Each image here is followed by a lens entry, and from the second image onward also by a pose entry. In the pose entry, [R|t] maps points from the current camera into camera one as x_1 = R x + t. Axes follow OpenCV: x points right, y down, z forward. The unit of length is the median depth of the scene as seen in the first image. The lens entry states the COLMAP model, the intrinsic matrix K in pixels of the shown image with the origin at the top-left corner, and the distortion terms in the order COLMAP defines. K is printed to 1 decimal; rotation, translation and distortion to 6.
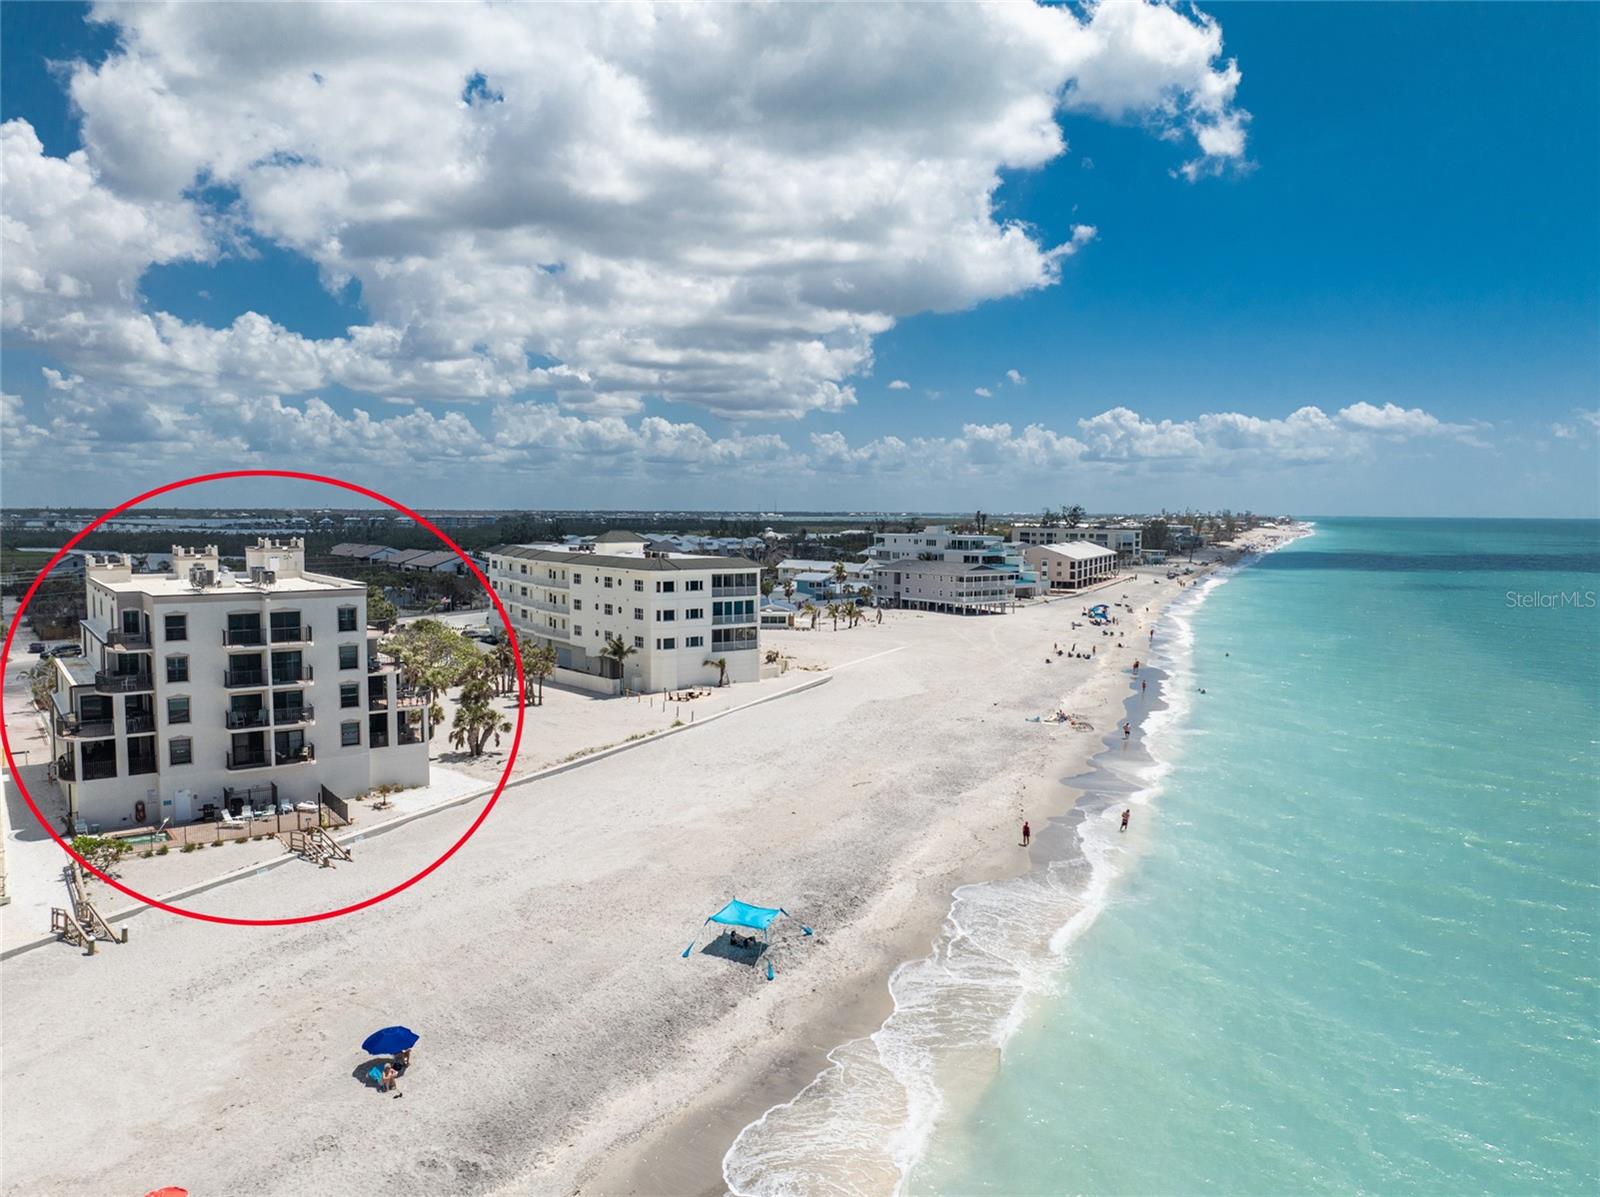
lens RADIAL K [[1146.8, 0, 807.1], [0, 1146.8, 606.7], [0, 0, 1]] dist [-0.025581, -0.011955]
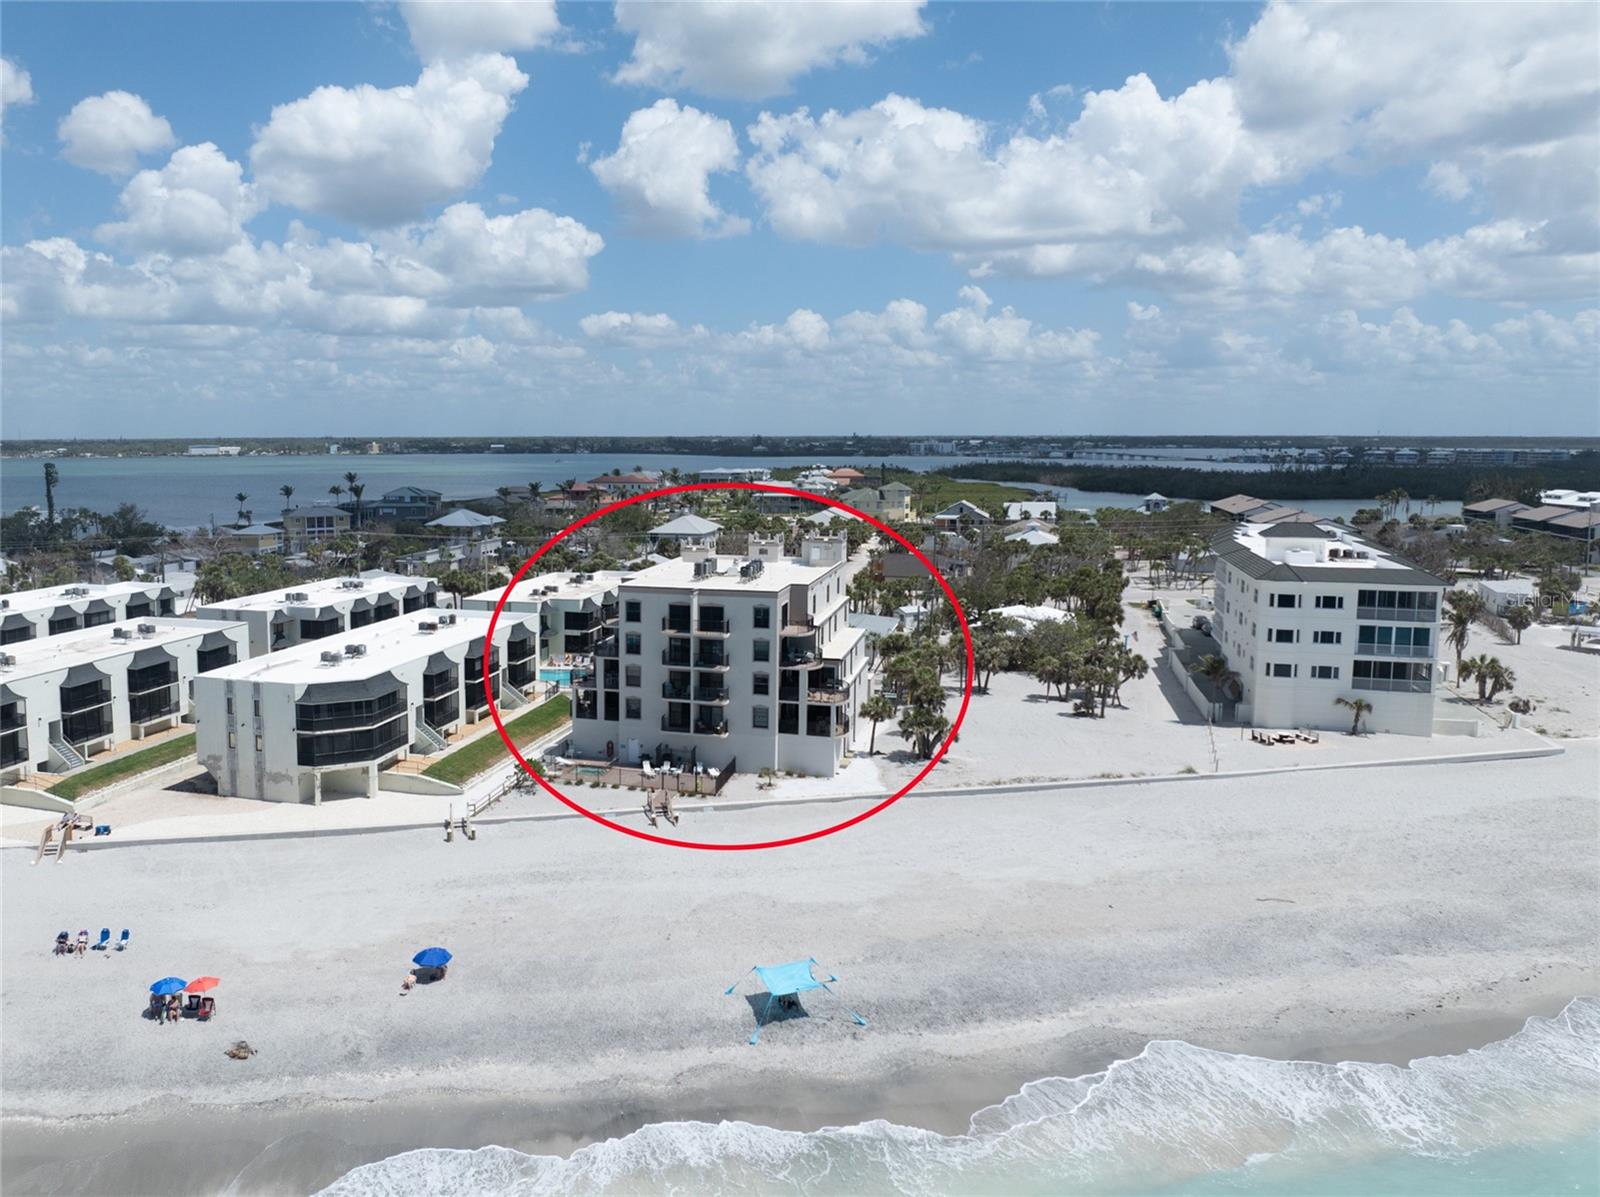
lens RADIAL K [[1193.2, 0, 634.1], [0, 1193.2, 632.0], [0, 0, 1]] dist [-0.027442, -0.002733]
pose [[0.563028, 0.126240, -0.816739, 0.306003], [-0.060573, 0.991910, 0.111560, -0.061997], [0.824215, -0.013339, 0.566120, 0.136426]]
